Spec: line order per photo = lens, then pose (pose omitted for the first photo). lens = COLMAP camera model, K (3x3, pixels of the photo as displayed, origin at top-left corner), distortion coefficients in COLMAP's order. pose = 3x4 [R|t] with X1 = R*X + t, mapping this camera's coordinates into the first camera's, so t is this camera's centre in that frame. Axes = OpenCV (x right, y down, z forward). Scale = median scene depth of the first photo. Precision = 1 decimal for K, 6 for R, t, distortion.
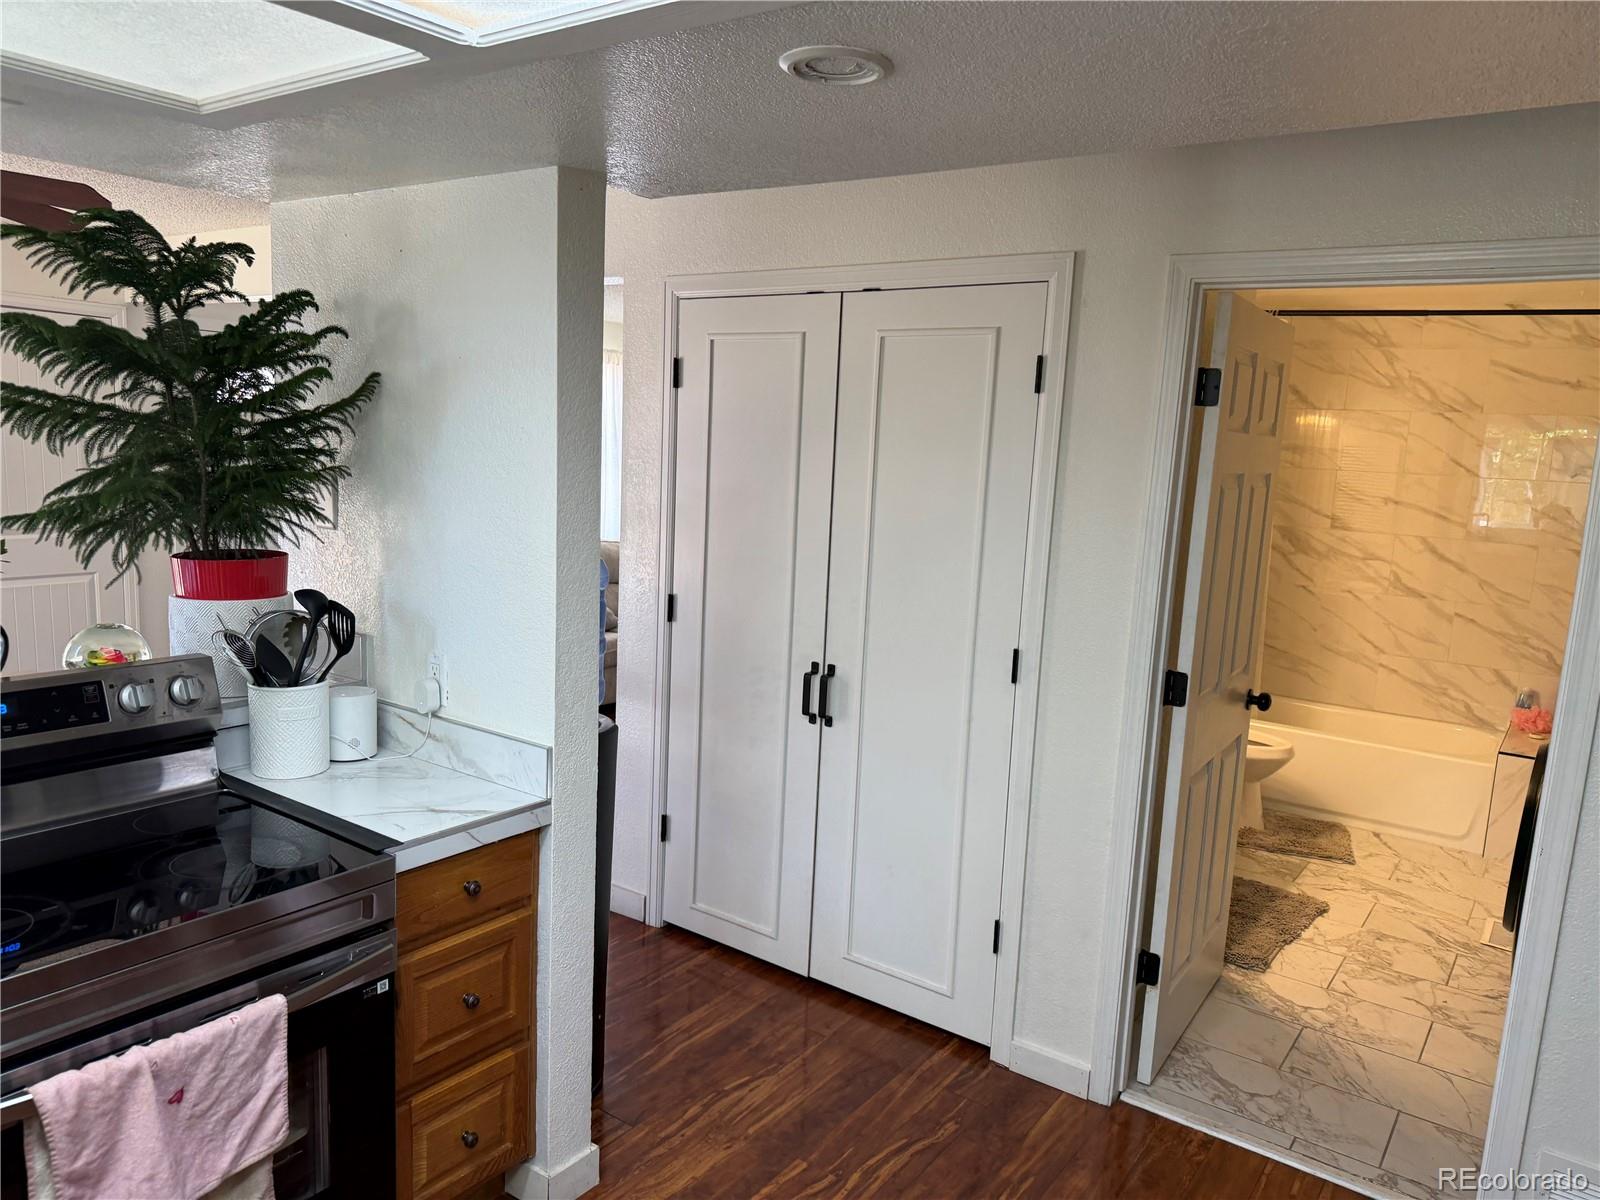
lens RADIAL K [[1132.5, 0, 800.5], [0, 1132.5, 604.8], [0, 0, 1]] dist [0.000568, -0.015000]
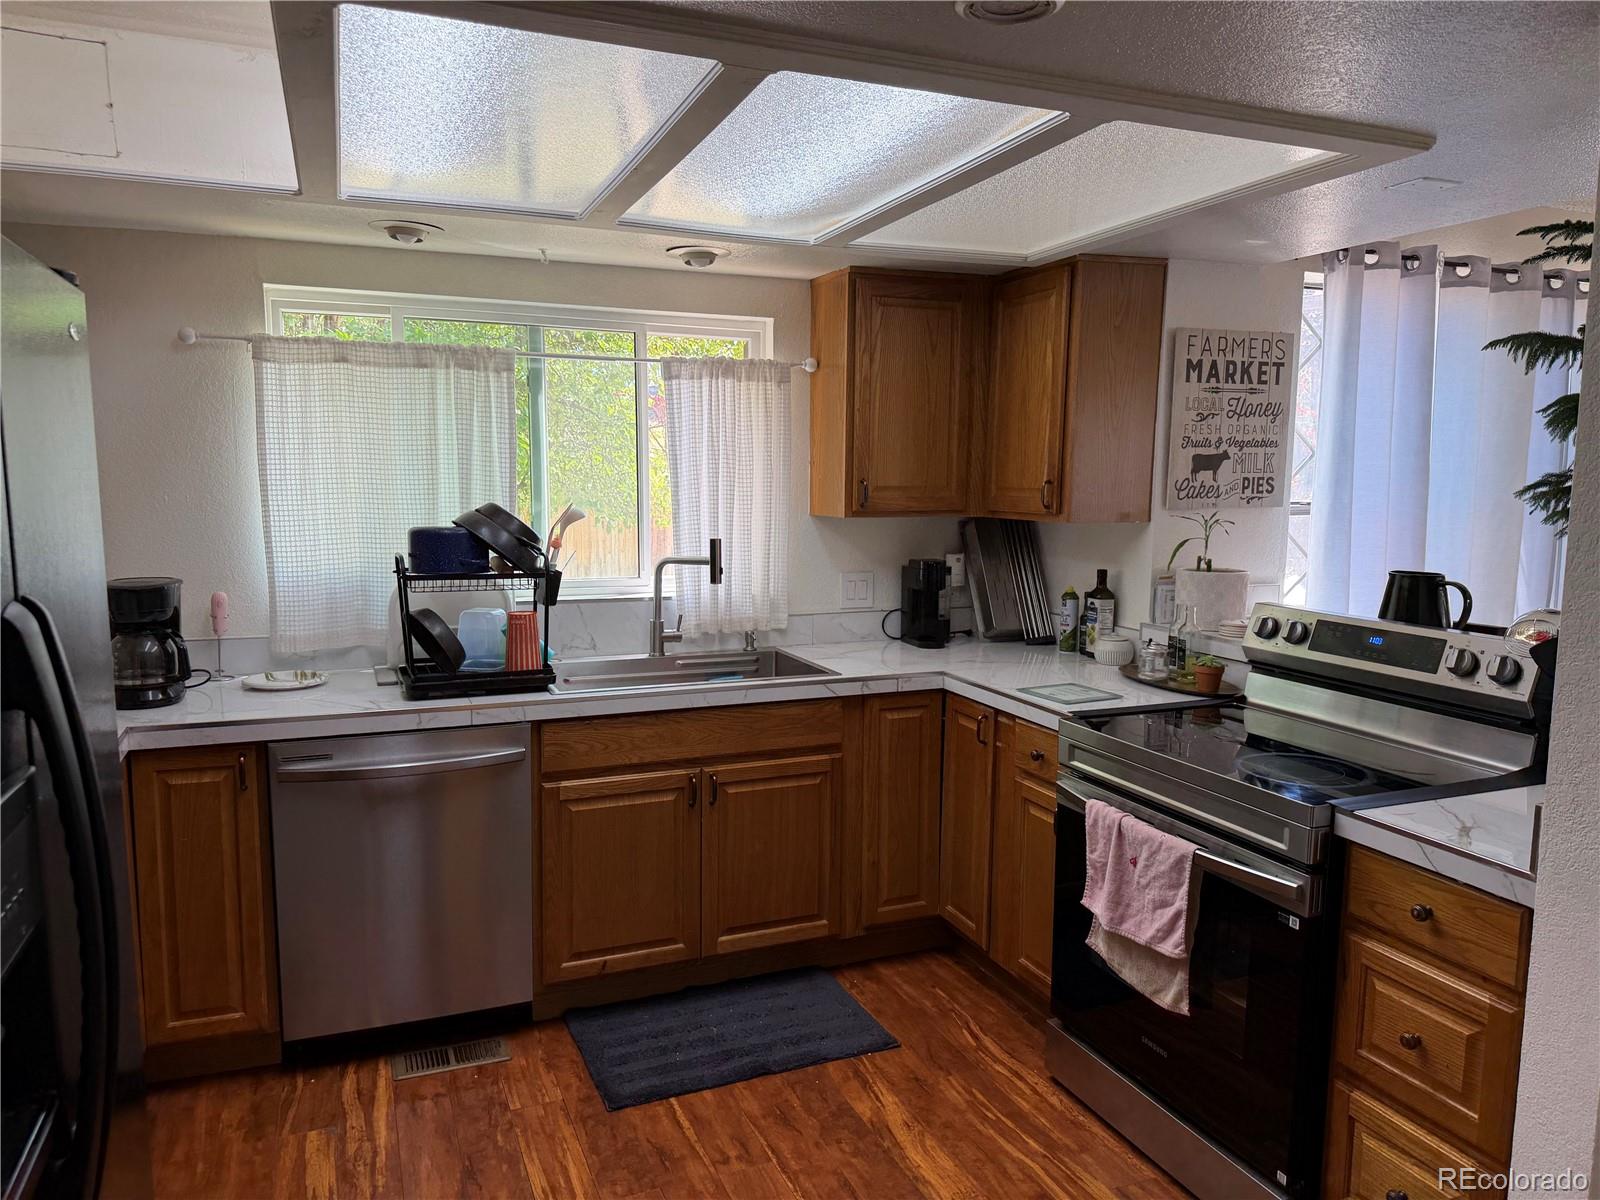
lens RADIAL K [[1132.5, 0, 800.2], [0, 1132.5, 603.9], [0, 0, 1]] dist [0.000568, -0.015000]
pose [[-0.528027, 0.057003, -0.847312, 0.704775], [-0.153758, 0.974837, 0.161401, -0.053184], [0.835192, 0.215505, -0.505976, 0.996361]]
